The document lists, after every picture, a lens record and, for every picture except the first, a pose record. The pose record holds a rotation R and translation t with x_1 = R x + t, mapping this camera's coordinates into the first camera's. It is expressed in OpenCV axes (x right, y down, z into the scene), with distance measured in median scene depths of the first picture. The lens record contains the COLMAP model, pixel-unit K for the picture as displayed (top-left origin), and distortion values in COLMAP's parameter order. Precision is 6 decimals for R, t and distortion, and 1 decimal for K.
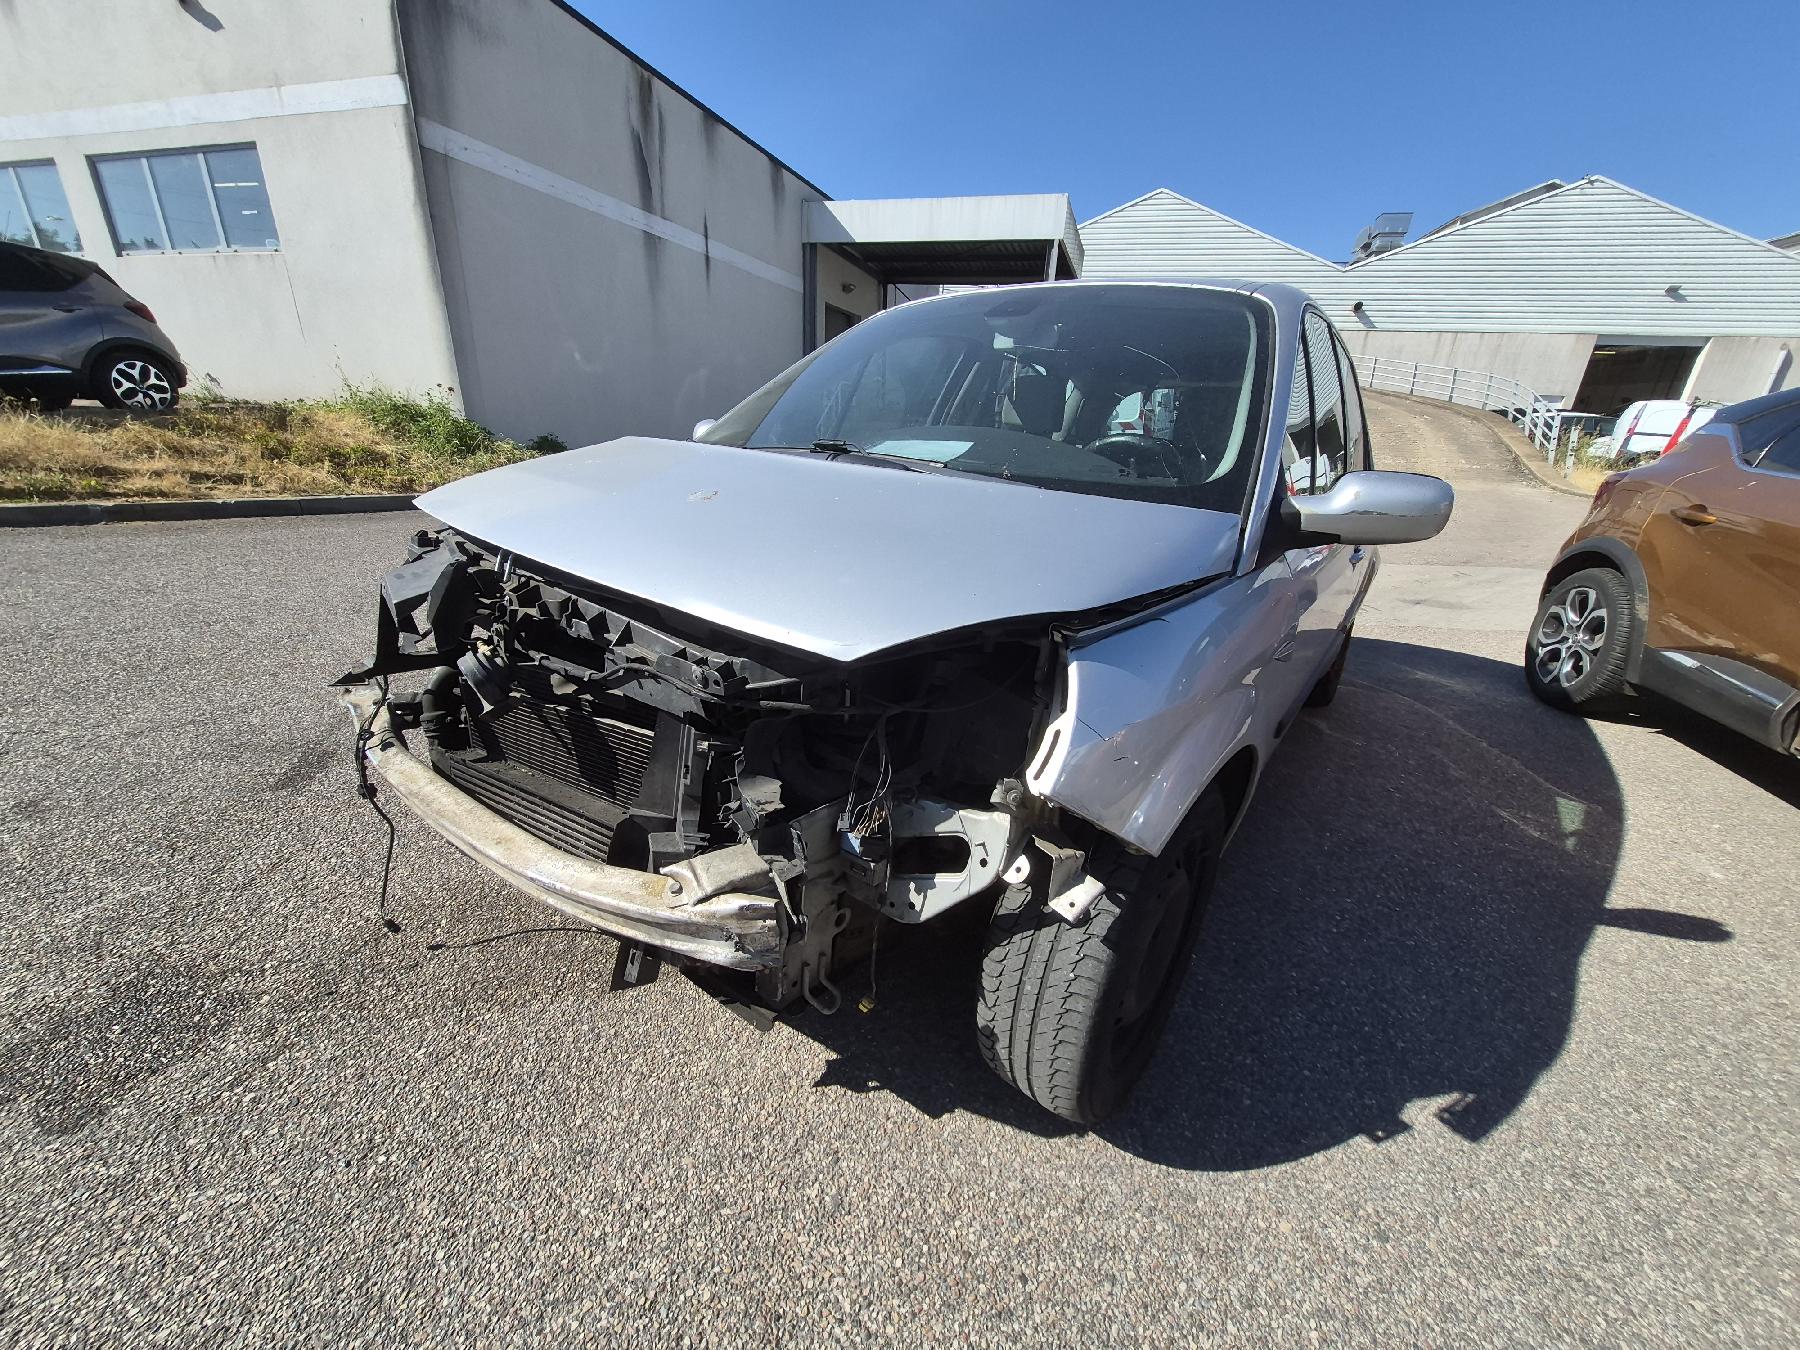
lens RADIAL K [[702.8, 0, 896.2], [0, 702.8, 662.1], [0, 0, 1]] dist [0.009228, -0.002969]
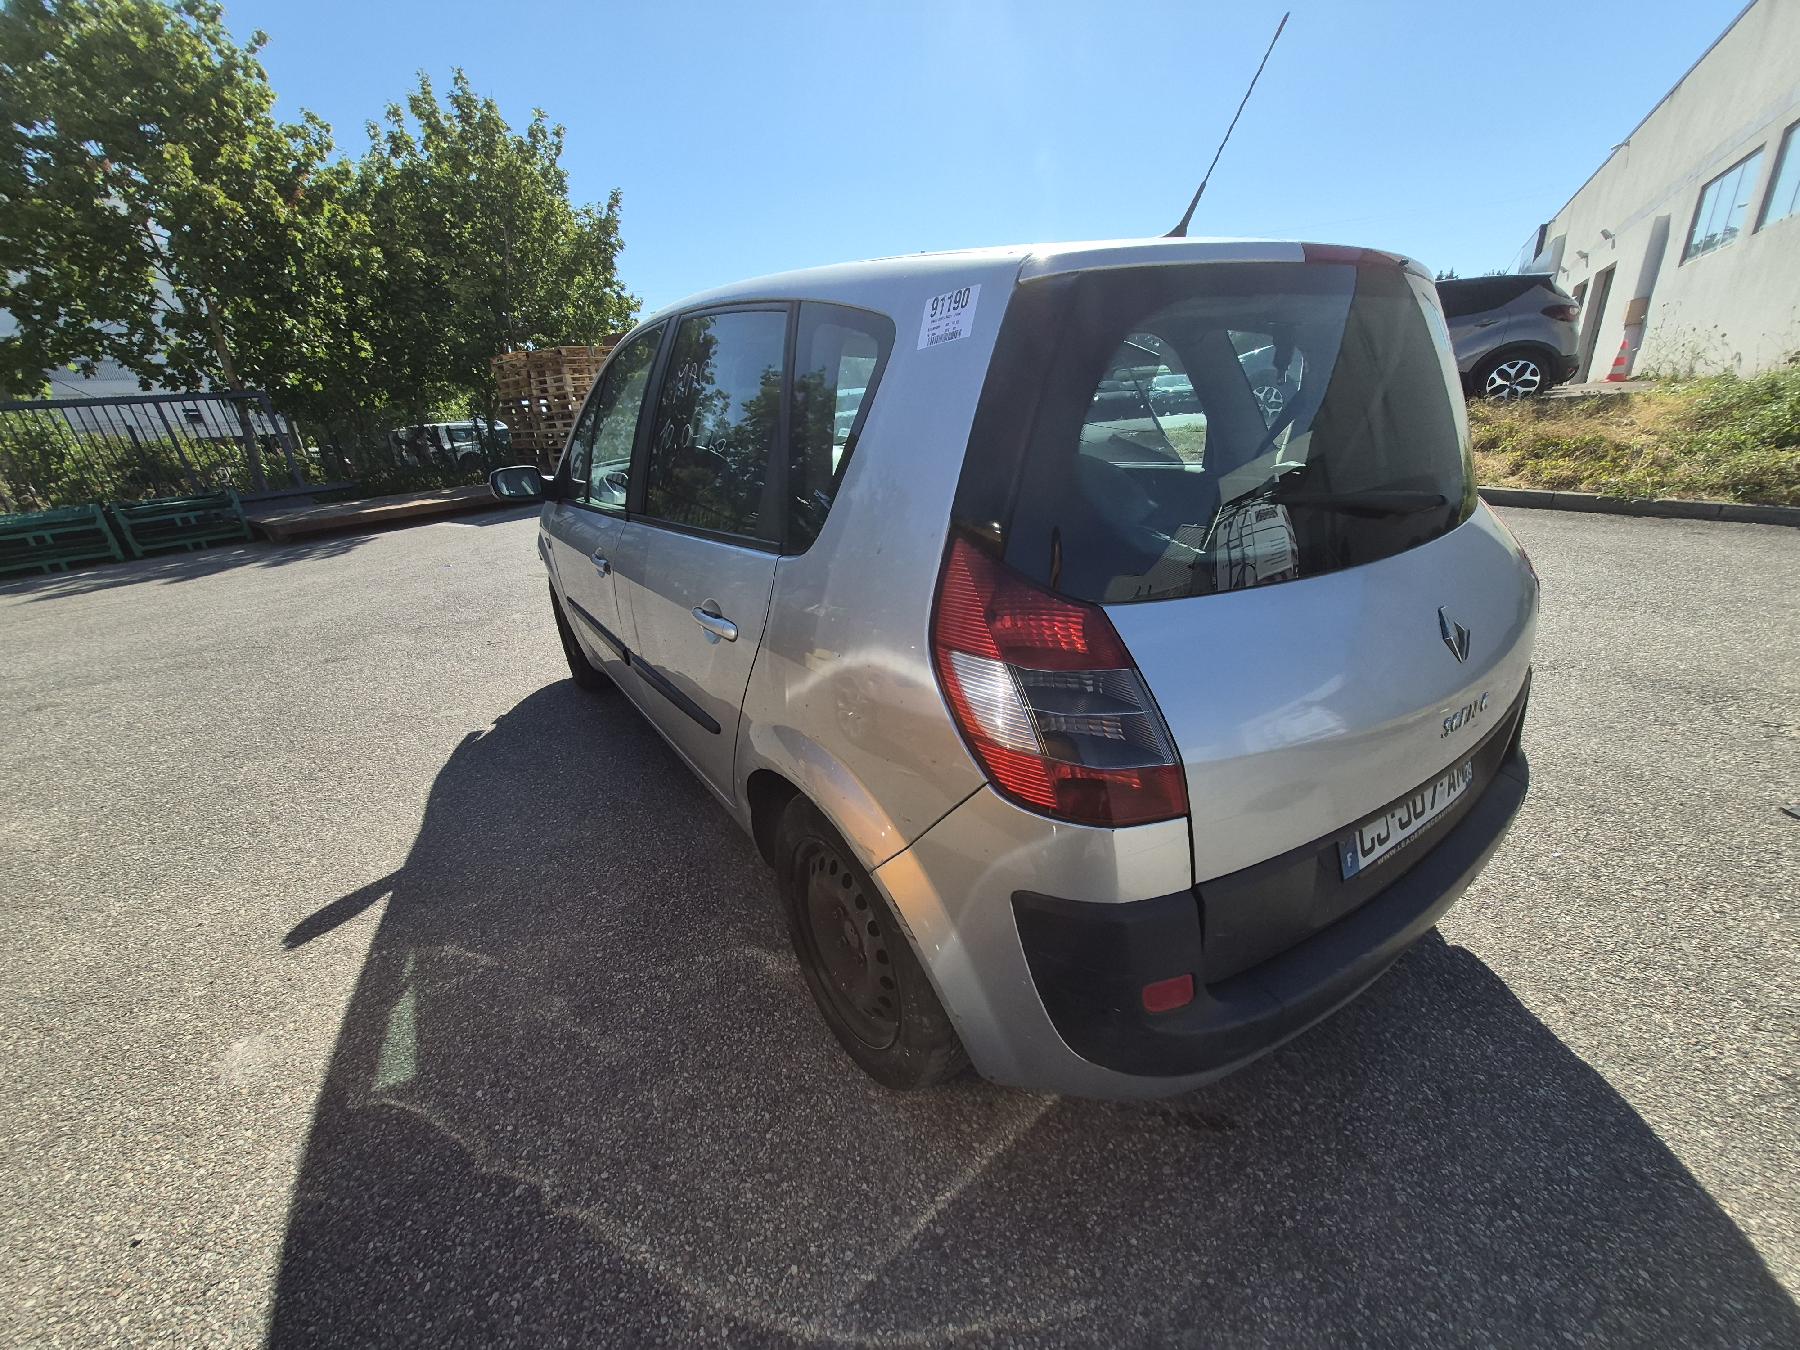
lens RADIAL K [[702.8, 0, 908.7], [0, 702.8, 670.9], [0, 0, 1]] dist [0.009228, -0.002969]
pose [[-0.301038, 0.315715, -0.899834, 0.422571], [-0.278030, 0.873552, 0.399508, -0.160154], [0.912182, 0.370448, -0.175194, 0.463697]]
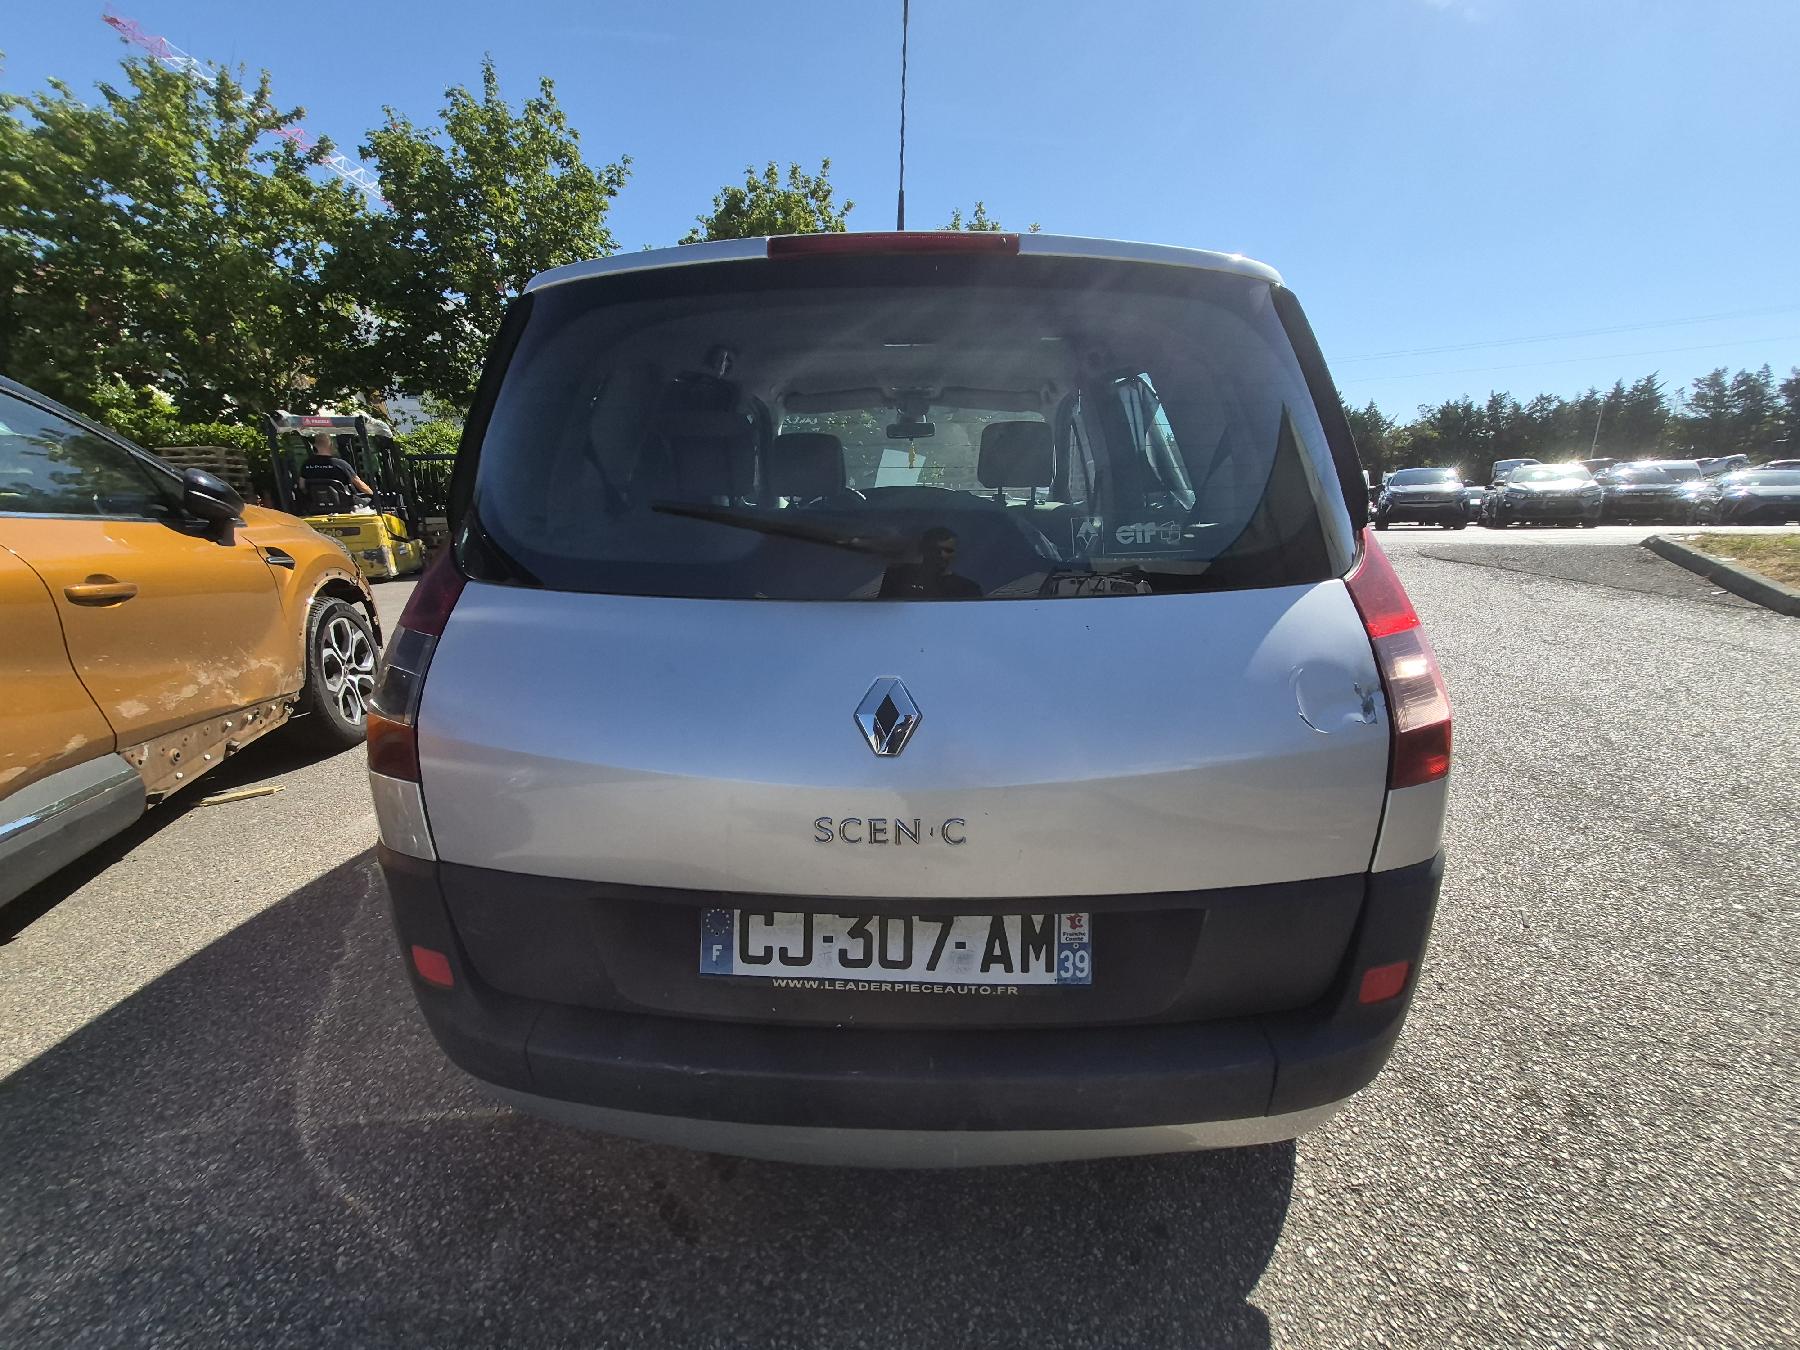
lens RADIAL K [[702.8, 0, 904.0], [0, 702.8, 678.7], [0, 0, 1]] dist [0.009228, -0.002969]
pose [[-0.807687, 0.112632, -0.578754, 0.306872], [-0.227222, 0.846308, 0.481803, -0.199787], [0.544070, 0.520651, -0.657959, 0.617354]]
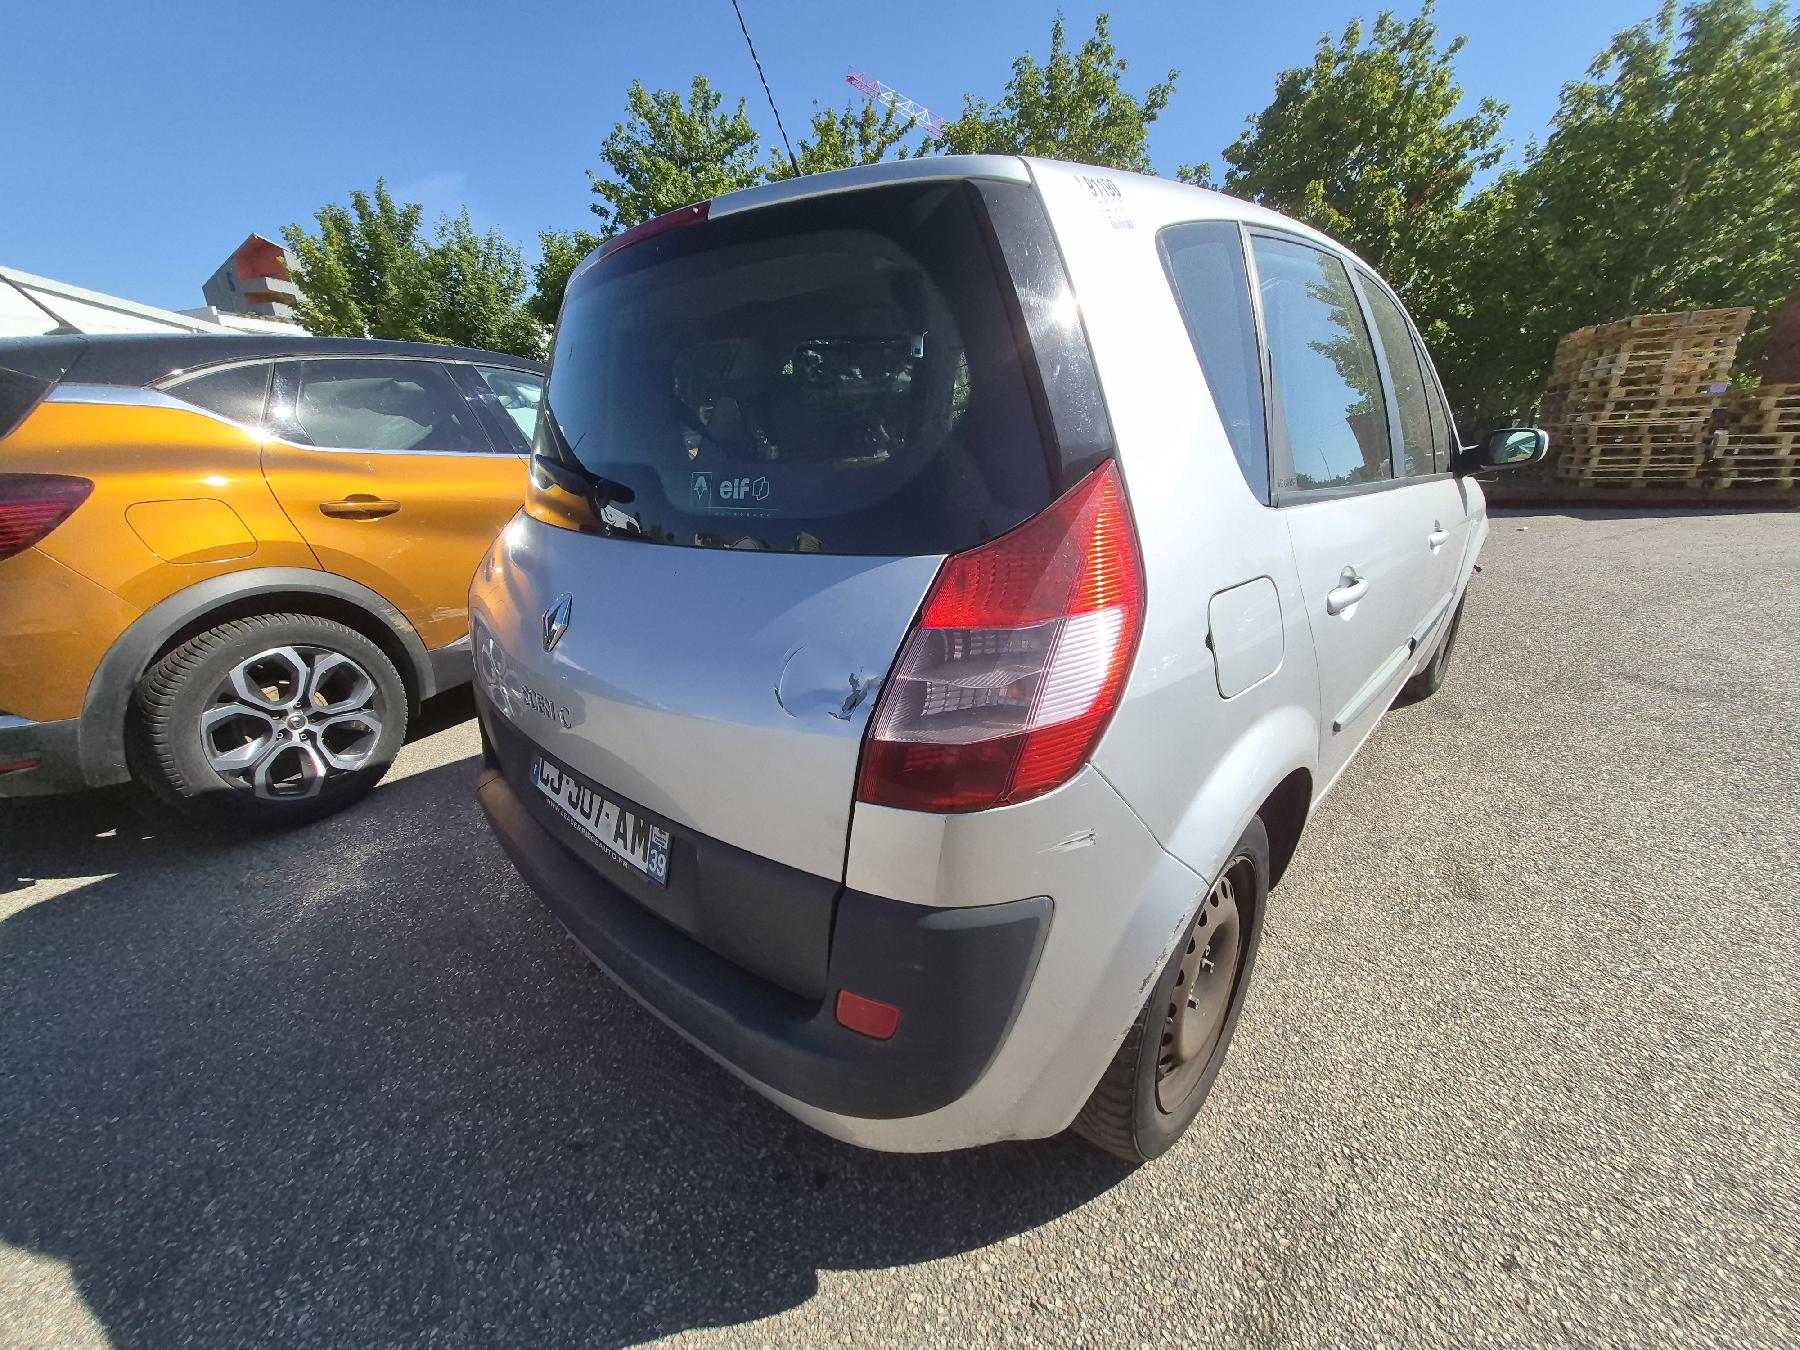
lens RADIAL K [[702.8, 0, 895.1], [0, 702.8, 681.7], [0, 0, 1]] dist [0.009228, -0.002969]
pose [[-0.996038, -0.055210, 0.069718, 0.157653], [0.000809, 0.778300, 0.627892, -0.223590], [-0.088928, 0.625460, -0.775172, 0.662886]]
